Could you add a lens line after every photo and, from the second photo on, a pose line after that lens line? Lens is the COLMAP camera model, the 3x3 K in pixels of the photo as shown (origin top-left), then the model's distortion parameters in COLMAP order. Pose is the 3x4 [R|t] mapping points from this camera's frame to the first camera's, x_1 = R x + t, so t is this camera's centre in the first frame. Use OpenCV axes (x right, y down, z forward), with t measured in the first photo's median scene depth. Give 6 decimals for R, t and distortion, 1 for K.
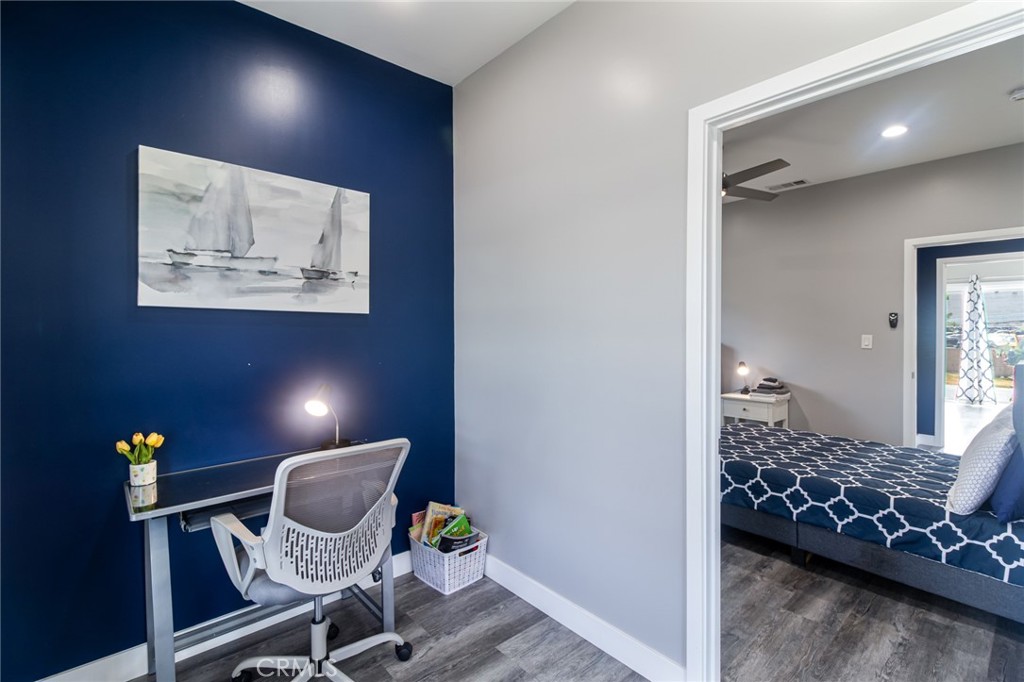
lens RADIAL K [[472.4, 0, 518.2], [0, 472.4, 336.5], [0, 0, 1]] dist [0.028130, -0.000624]
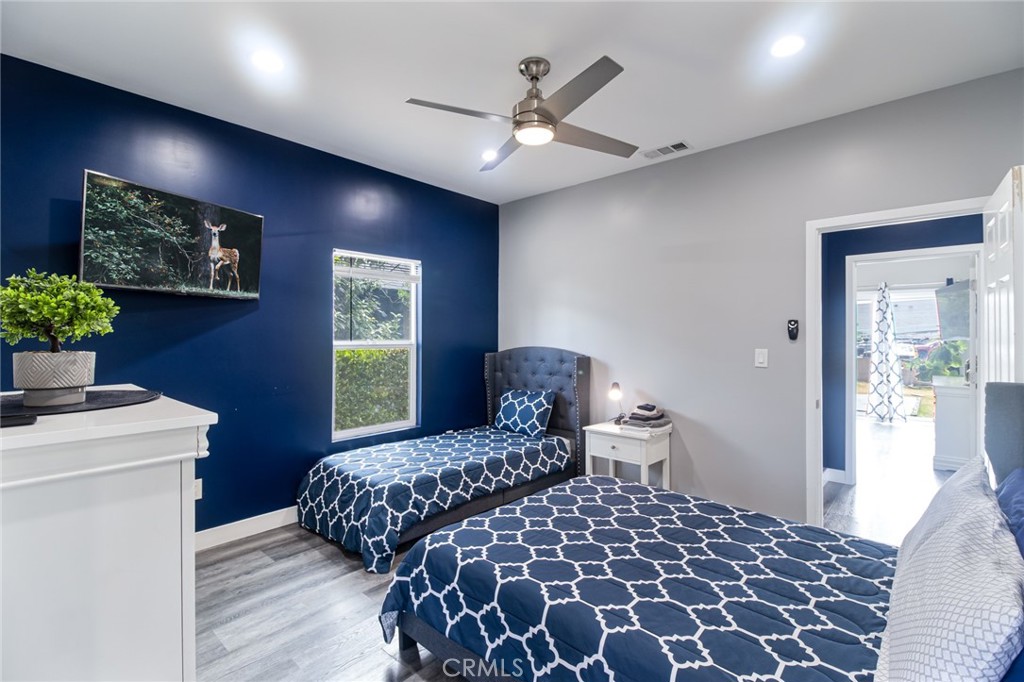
lens RADIAL K [[472.4, 0, 505.4], [0, 472.4, 339.1], [0, 0, 1]] dist [0.028130, -0.000624]
pose [[0.995384, 0.003974, 0.095886, 0.227318], [-0.002809, 0.999921, -0.012283, -0.007643], [-0.095927, 0.011957, 0.995317, 0.262120]]
